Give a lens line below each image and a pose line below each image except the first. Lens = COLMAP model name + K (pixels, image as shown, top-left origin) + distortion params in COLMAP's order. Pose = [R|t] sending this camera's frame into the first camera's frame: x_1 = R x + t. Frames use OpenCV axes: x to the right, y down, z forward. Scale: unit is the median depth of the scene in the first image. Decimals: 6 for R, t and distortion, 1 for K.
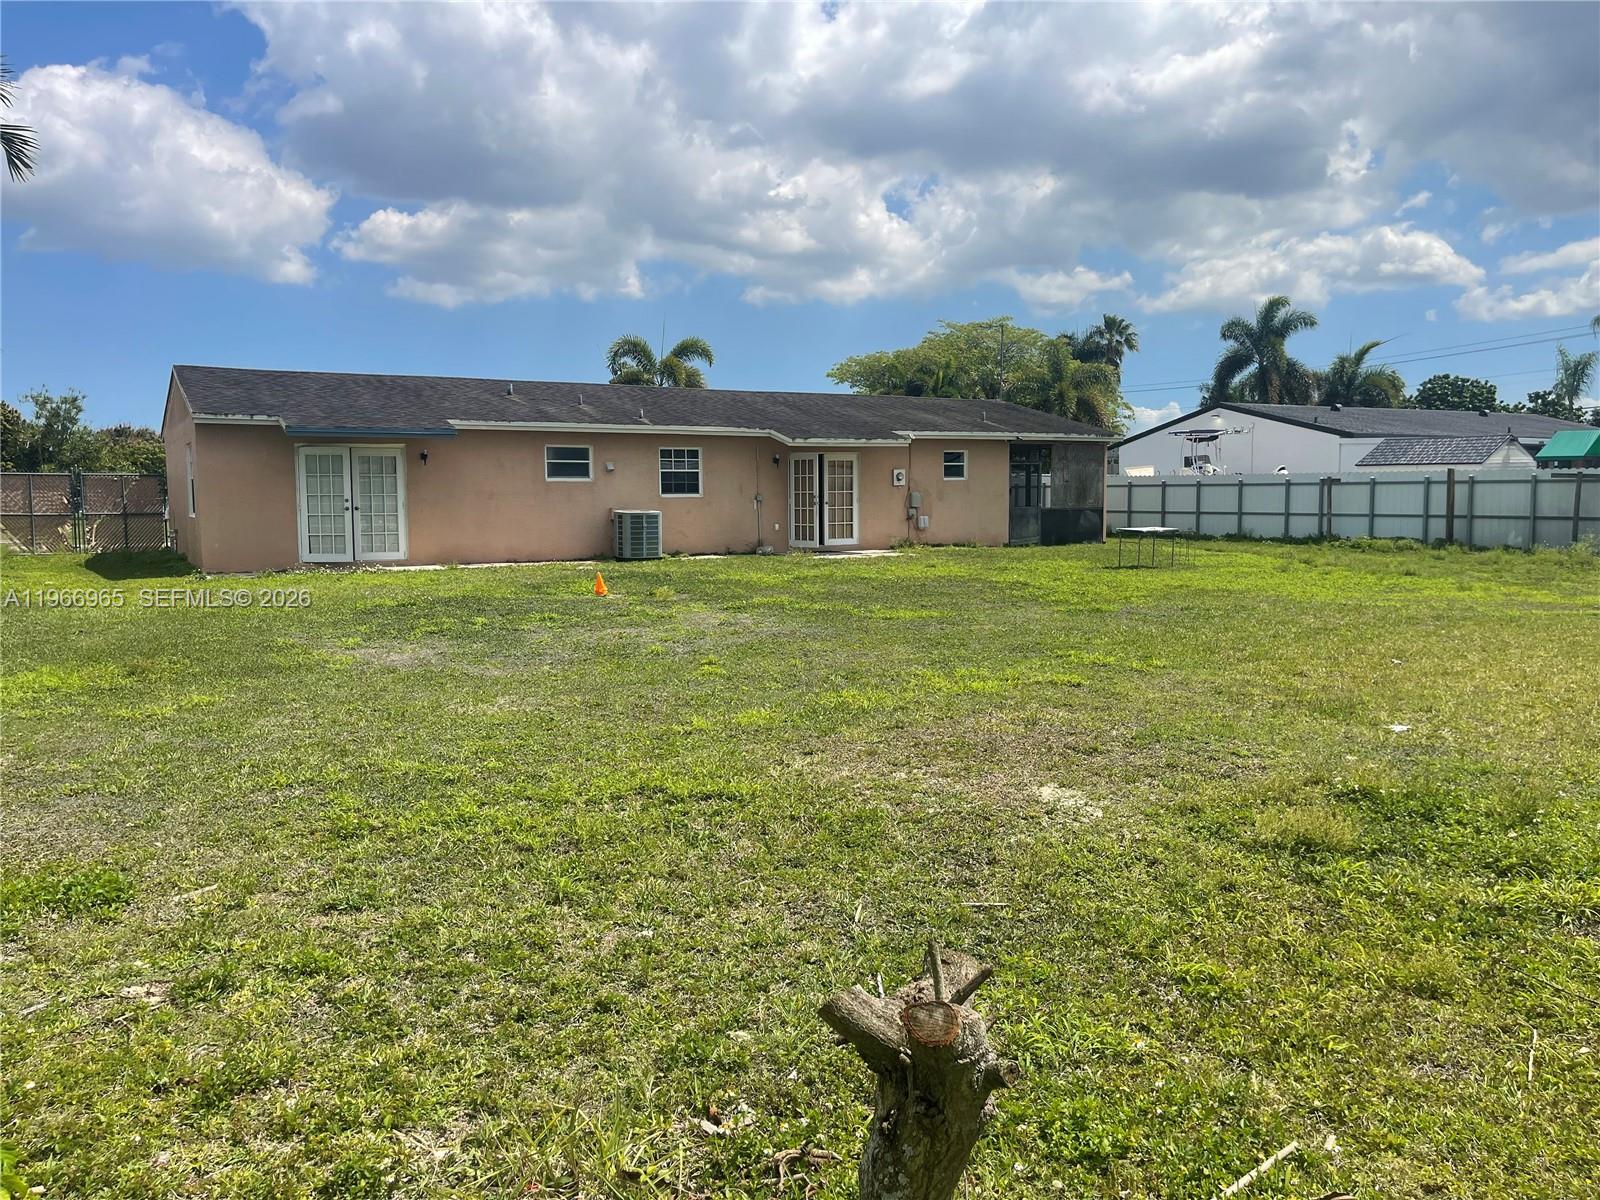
lens RADIAL K [[1192.8, 0, 781.8], [0, 1192.8, 600.9], [0, 0, 1]] dist [0.076928, -0.101966]
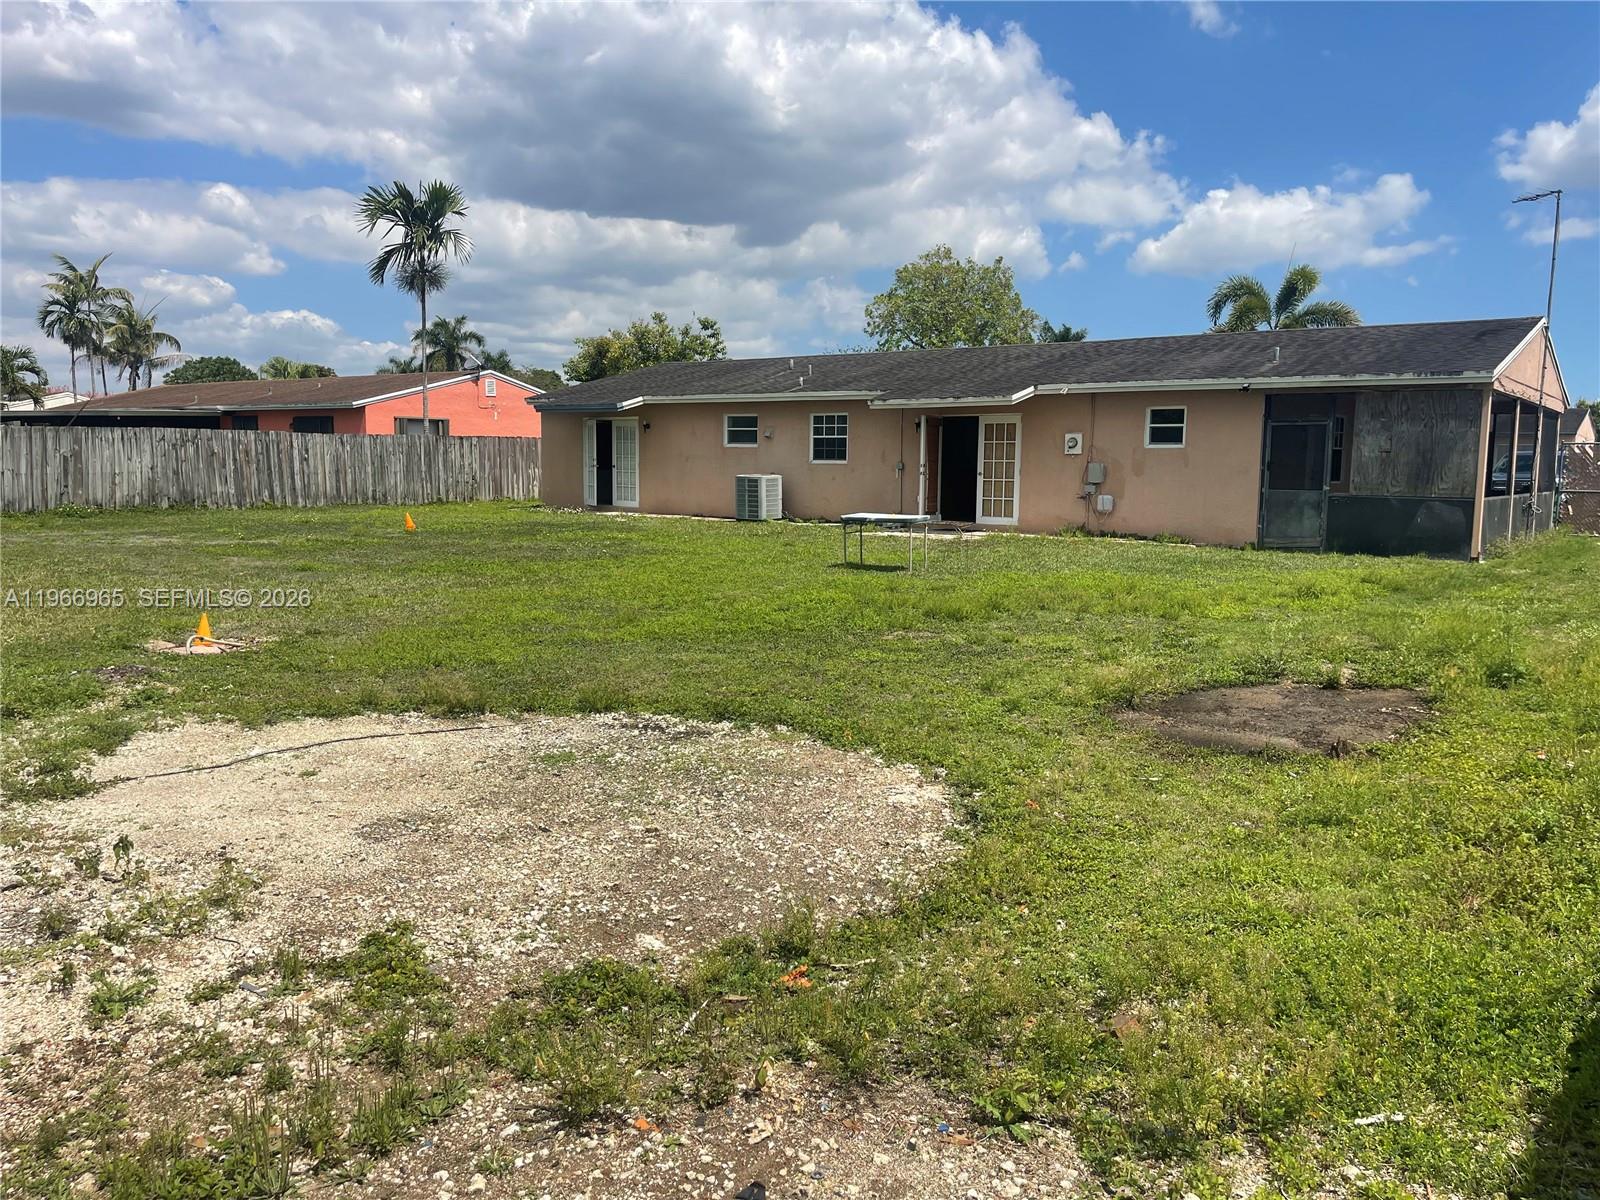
lens RADIAL K [[1187.7, 0, 800.0], [0, 1187.7, 600.0], [0, 0, 1]] dist [0.038793, -0.067956]
pose [[0.390178, 0.123281, -0.912449, 3.240746], [-0.096166, 0.991032, 0.092776, -0.248685], [0.915704, 0.051547, 0.398534, 2.305736]]
